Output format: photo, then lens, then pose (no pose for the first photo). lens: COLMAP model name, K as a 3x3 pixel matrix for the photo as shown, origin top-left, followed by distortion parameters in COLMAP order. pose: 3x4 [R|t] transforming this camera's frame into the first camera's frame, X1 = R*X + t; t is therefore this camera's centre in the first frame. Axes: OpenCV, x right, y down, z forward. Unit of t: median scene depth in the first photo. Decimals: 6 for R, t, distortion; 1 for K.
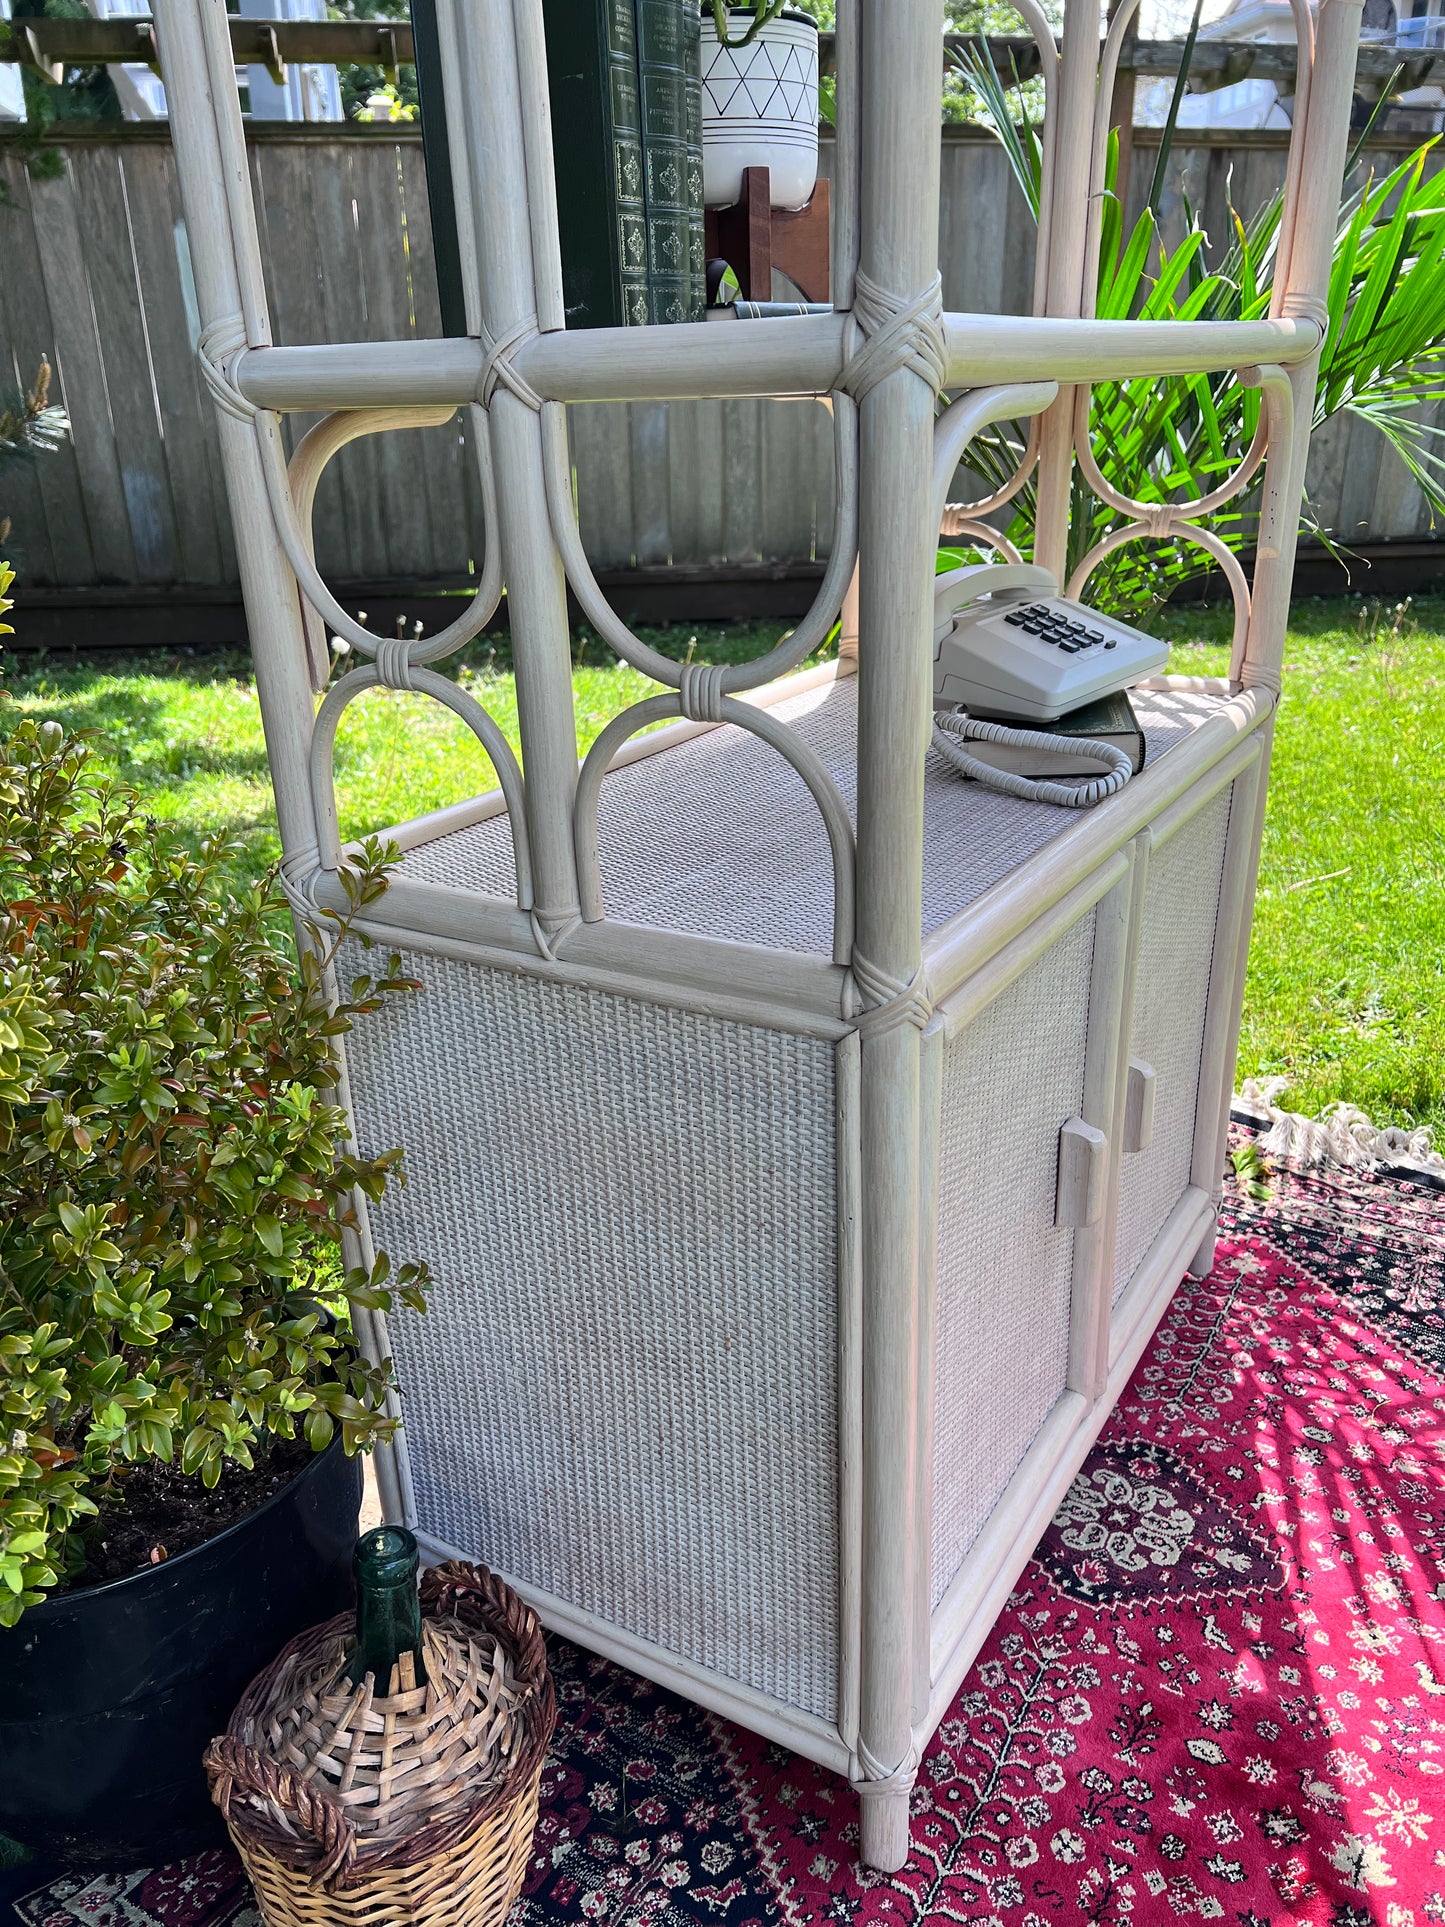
lens RADIAL K [[1455.8, 0, 722.5], [0, 1455.8, 963.5], [0, 0, 1]] dist [0.009101, -0.009921]
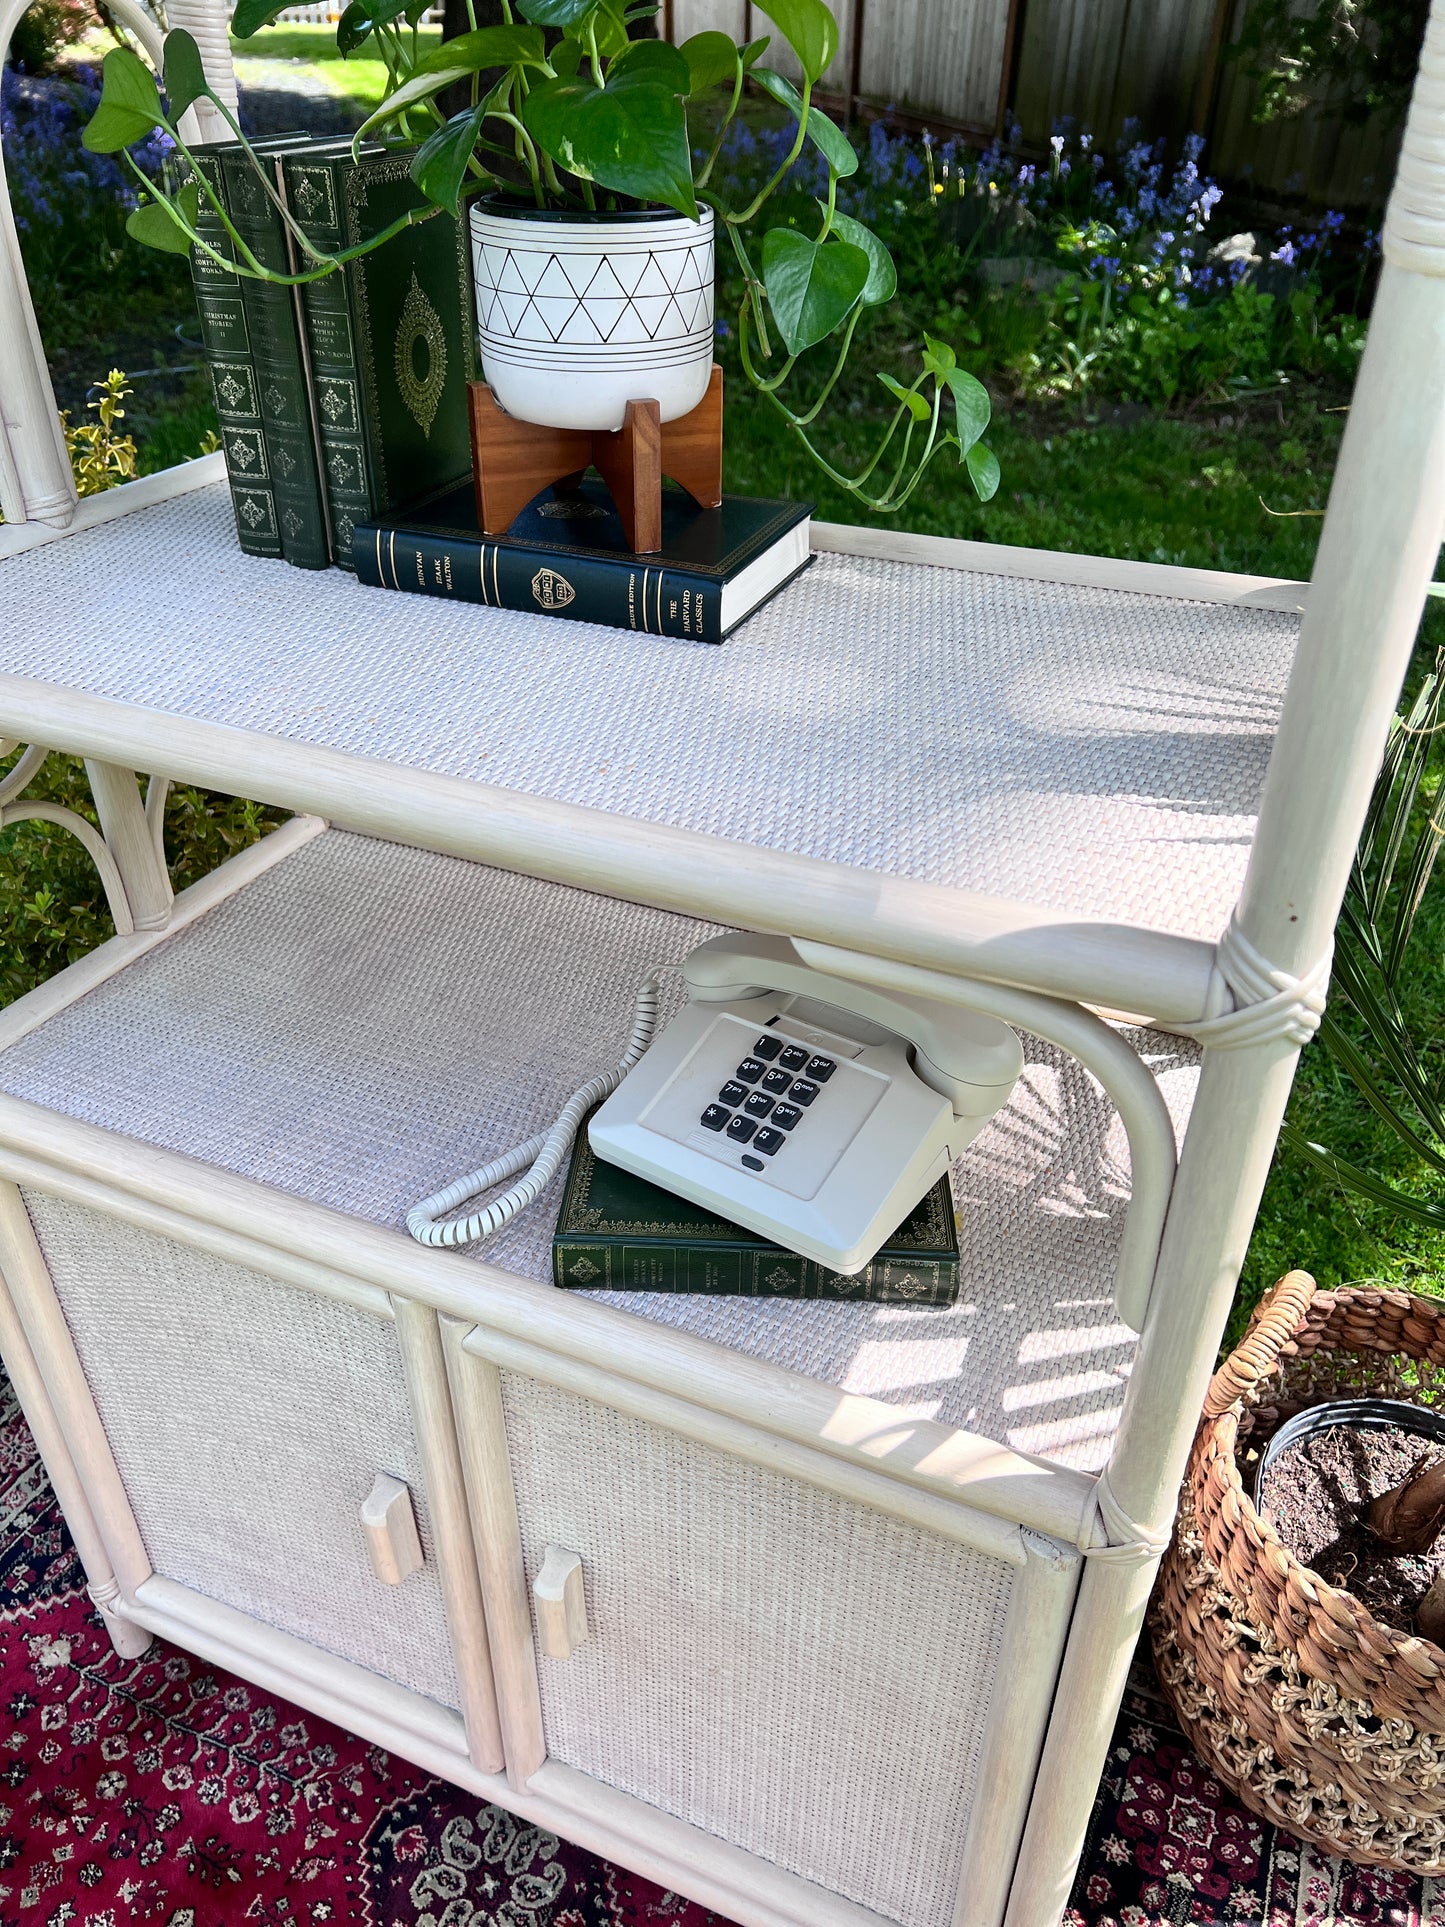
lens RADIAL K [[1440.8, 0, 726.2], [0, 1440.8, 976.6], [0, 0, 1]] dist [0.047330, -0.063803]
pose [[0.128825, 0.573447, -0.809050, 0.707934], [-0.386239, 0.780438, 0.491666, -0.568478], [0.913359, 0.249148, 0.322028, 0.715704]]
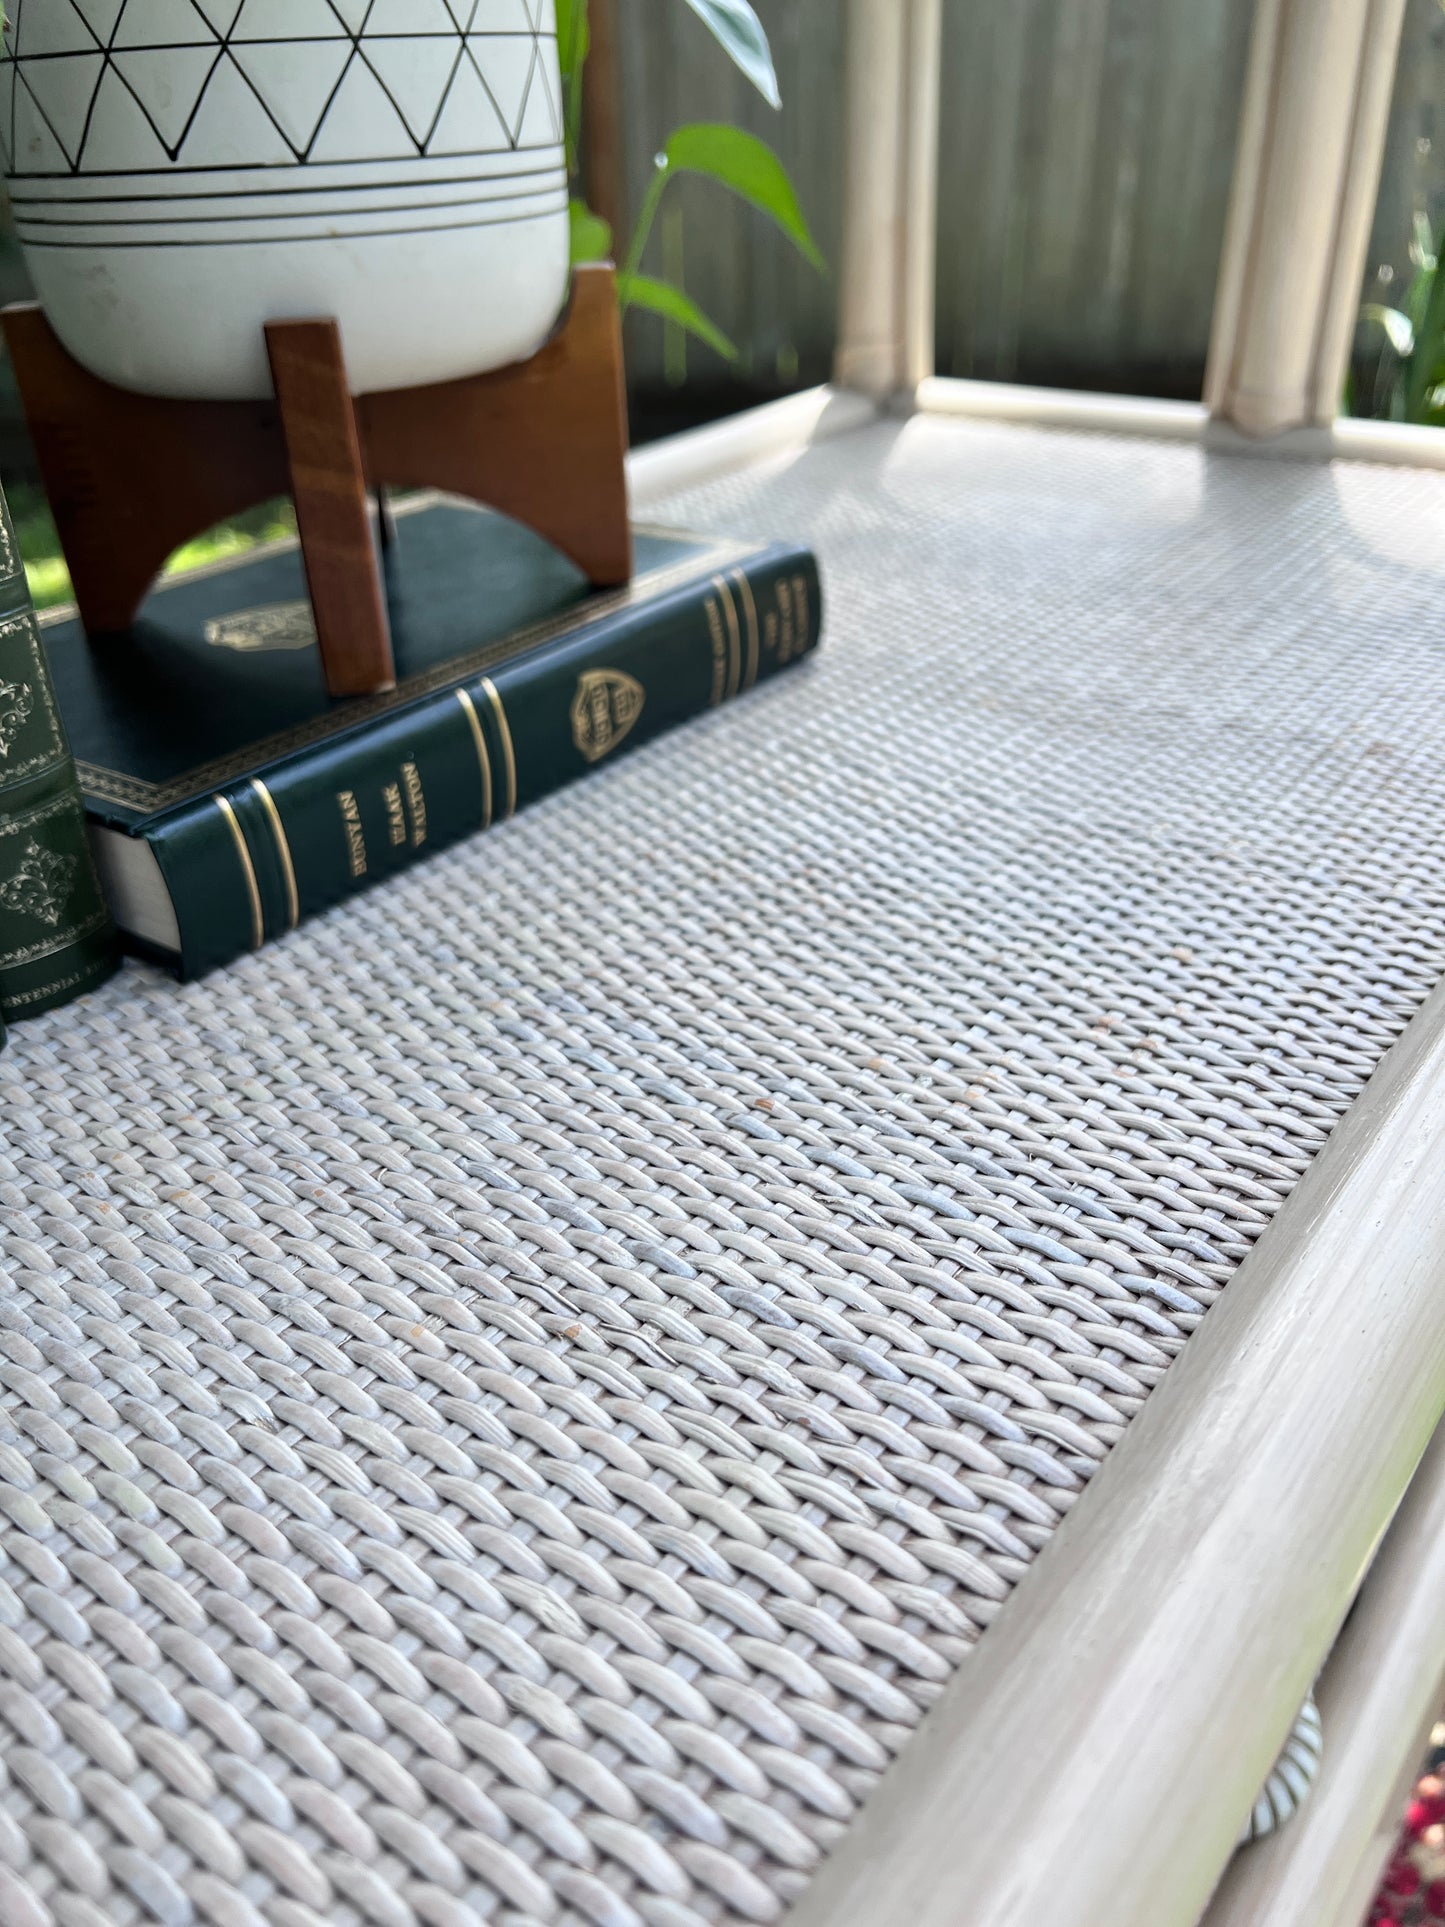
lens RADIAL K [[1531.4, 0, 692.1], [0, 1531.4, 976.4], [0, 0, 1]] dist [0.021738, -0.001769]
pose [[0.993915, 0.051095, -0.097577, 0.113491], [-0.034962, 0.986431, 0.160412, -0.347978], [0.104450, -0.156024, 0.982215, 0.491968]]
